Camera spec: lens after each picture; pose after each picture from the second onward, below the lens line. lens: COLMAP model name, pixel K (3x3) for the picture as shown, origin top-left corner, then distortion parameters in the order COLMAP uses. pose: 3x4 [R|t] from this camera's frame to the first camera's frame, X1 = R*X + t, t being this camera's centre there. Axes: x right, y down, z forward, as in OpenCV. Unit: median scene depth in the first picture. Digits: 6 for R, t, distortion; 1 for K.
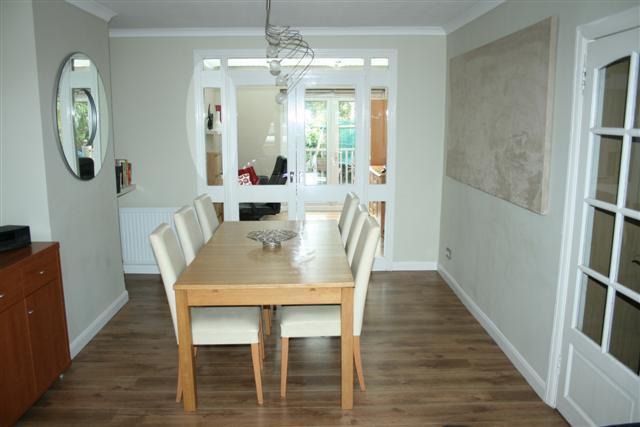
lens RADIAL K [[524.0, 0, 320.0], [0, 524.0, 213.5], [0, 0, 1]] dist [-0.183836, 0.202076]
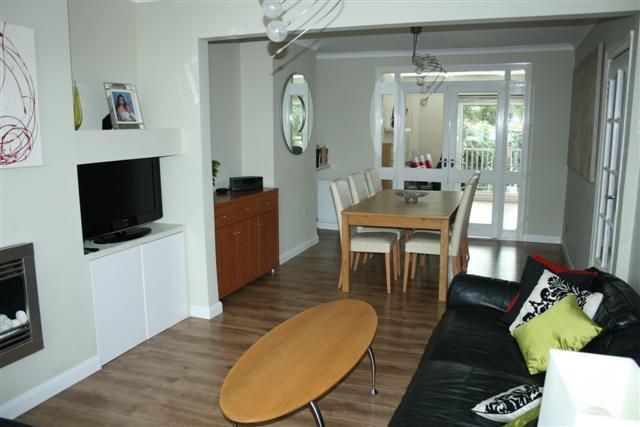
lens RADIAL K [[539.6, 0, 320.0], [0, 539.6, 213.5], [0, 0, 1]] dist [-0.121870, -0.004998]
pose [[0.924793, 0.059517, -0.375786, 0.240214], [-0.066882, 0.997739, -0.006571, 0.124010], [0.374546, 0.031210, 0.926683, -0.502353]]
